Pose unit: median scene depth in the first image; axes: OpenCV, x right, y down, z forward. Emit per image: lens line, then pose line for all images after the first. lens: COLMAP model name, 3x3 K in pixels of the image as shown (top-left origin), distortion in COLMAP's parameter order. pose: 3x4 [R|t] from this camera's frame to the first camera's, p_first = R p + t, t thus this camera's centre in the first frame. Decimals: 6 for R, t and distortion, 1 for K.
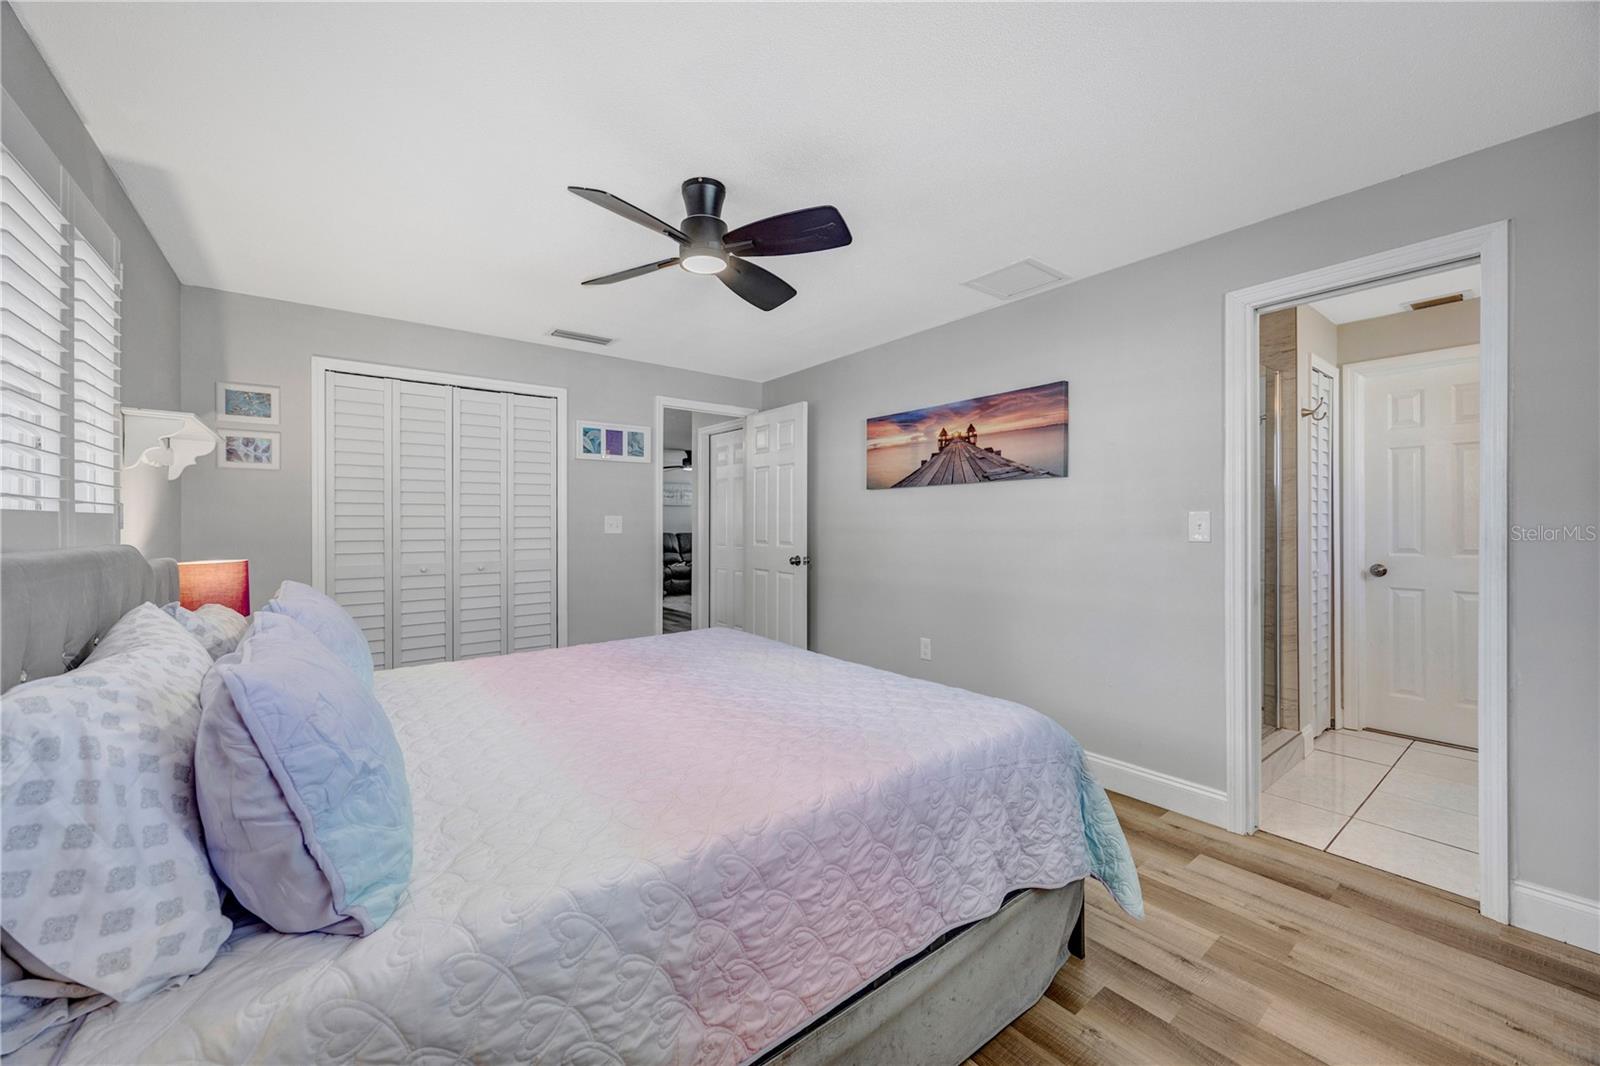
lens RADIAL K [[614.2, 0, 800.9], [0, 614.2, 523.8], [0, 0, 1]] dist [-0.001252, 0.000217]
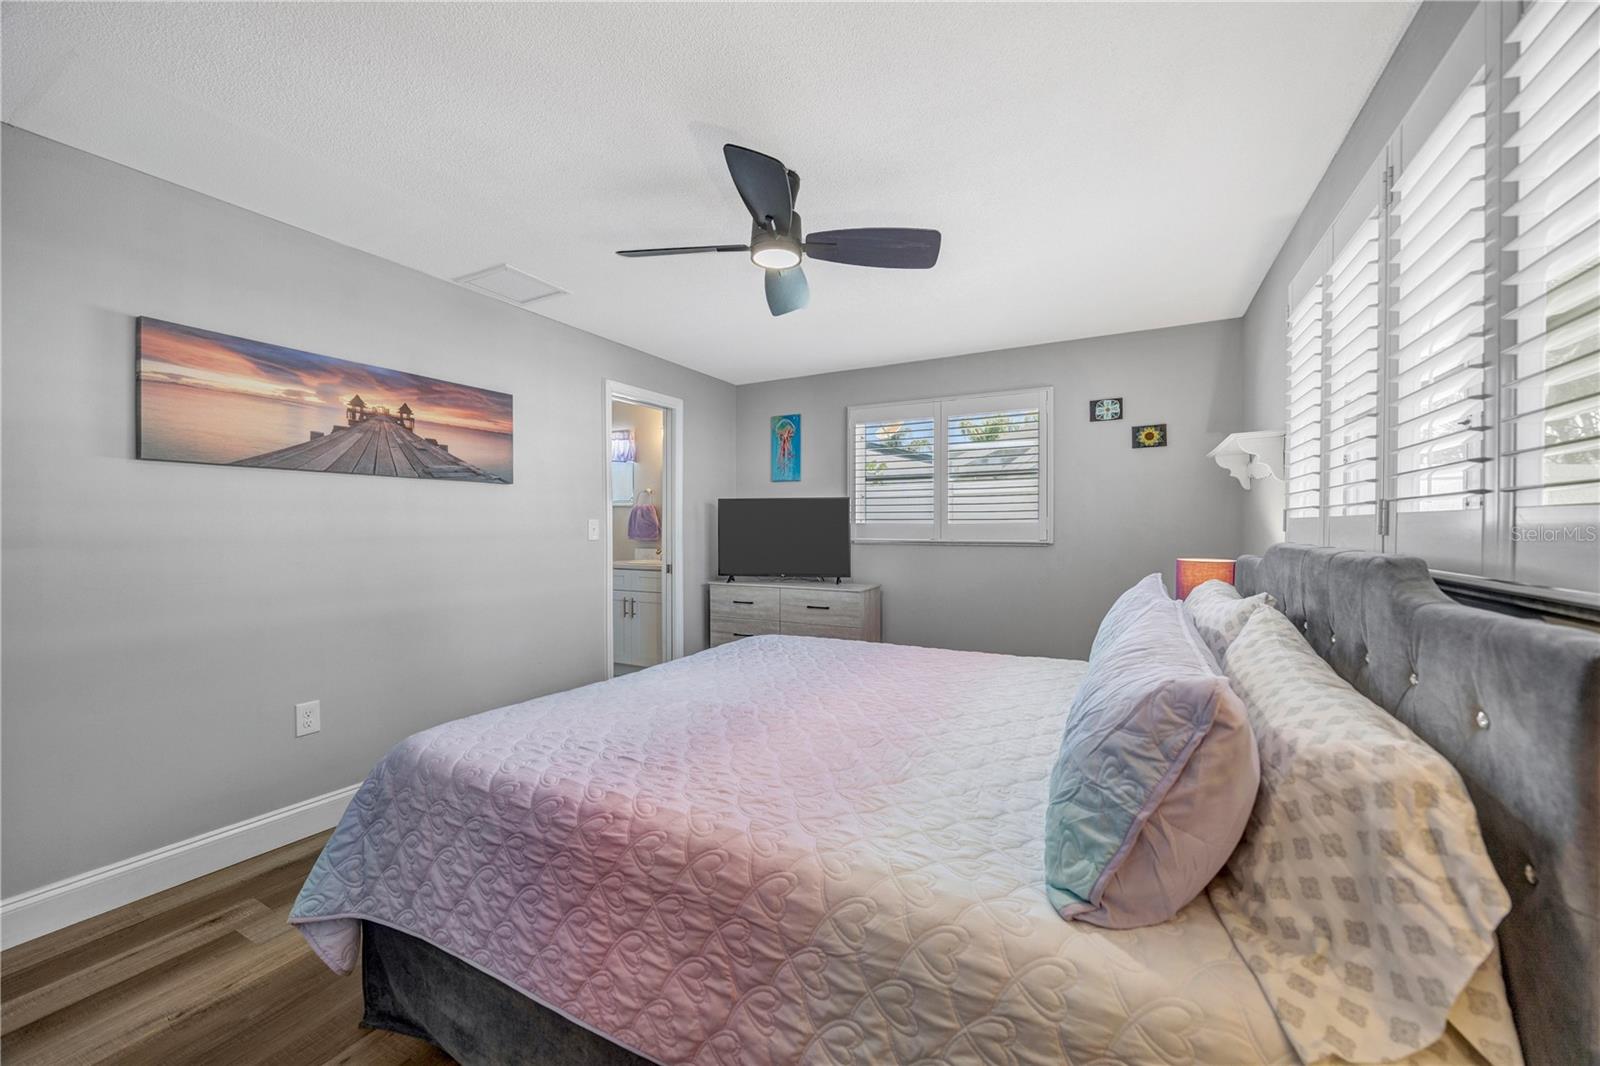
lens RADIAL K [[614.2, 0, 794.5], [0, 614.2, 532.2], [0, 0, 1]] dist [-0.001252, 0.000217]
pose [[-0.400005, -0.004389, 0.916502, -0.653630], [0.004031, 0.999970, 0.006548, 0.002019], [-0.916504, 0.006314, -0.399976, 0.846073]]
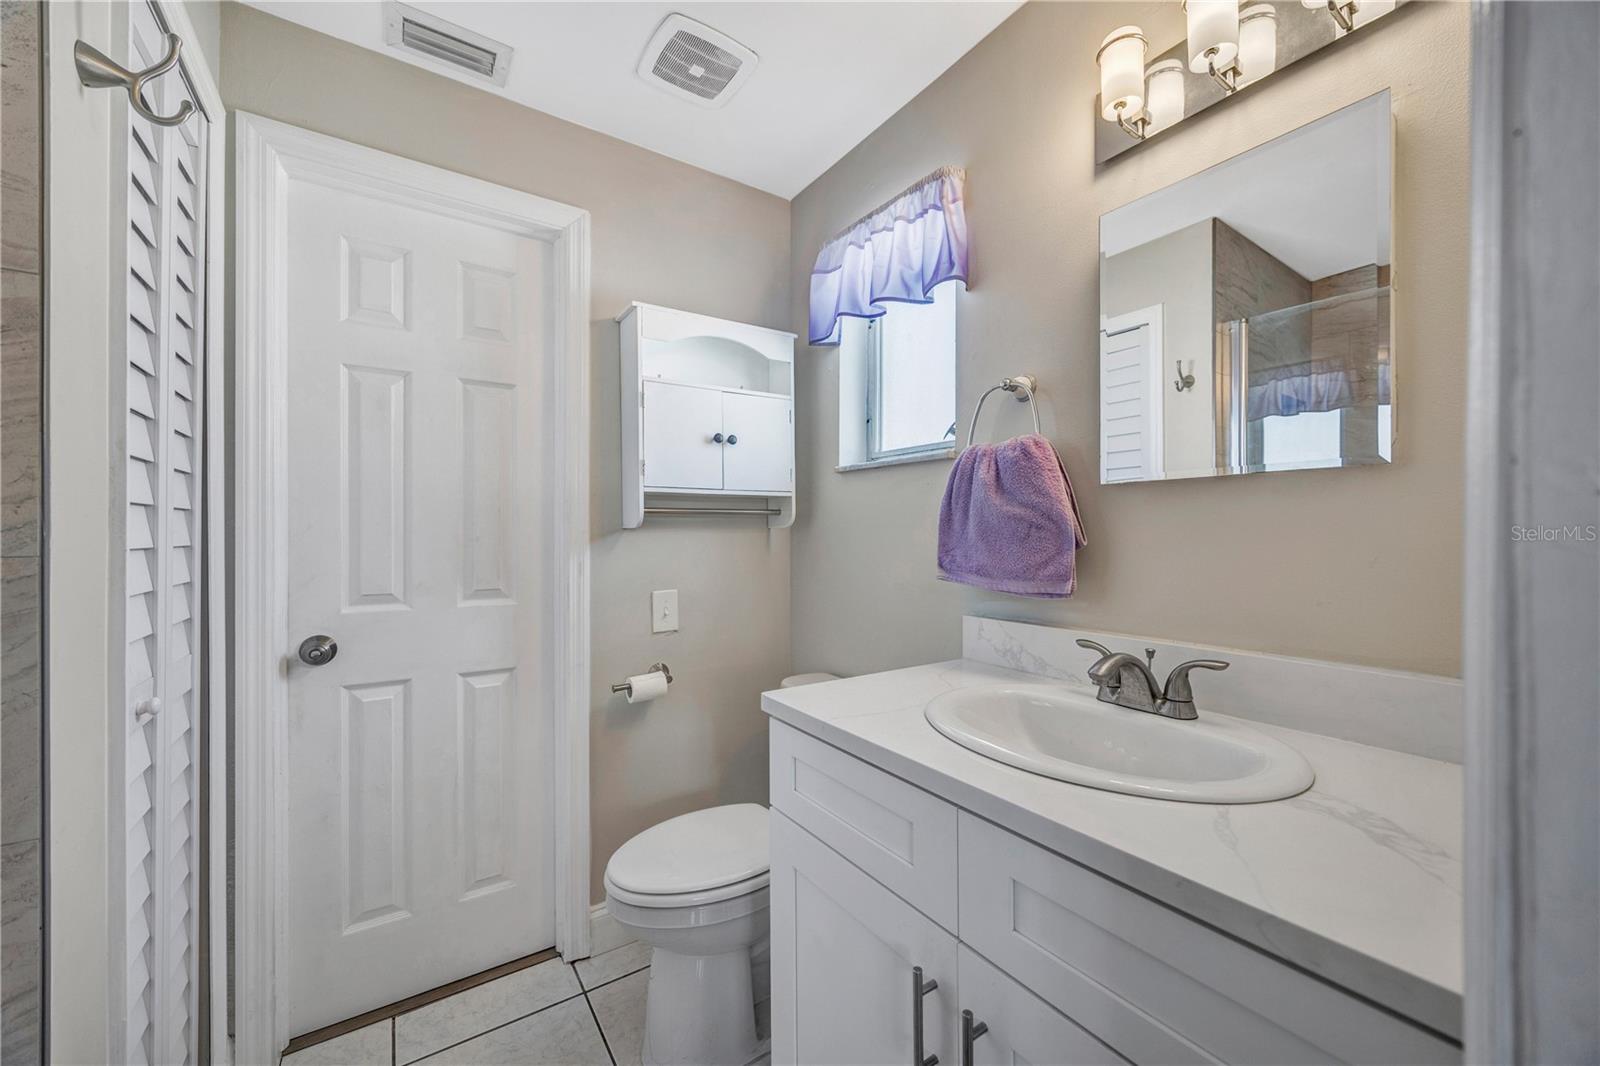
lens RADIAL K [[614.2, 0, 804.8], [0, 614.2, 531.1], [0, 0, 1]] dist [-0.001252, 0.000217]
pose [[0.066034, 0.005615, 0.997802, 0.566039], [0.002767, 0.999979, -0.005810, -0.002126], [-0.997814, 0.003145, 0.066017, 0.666433]]
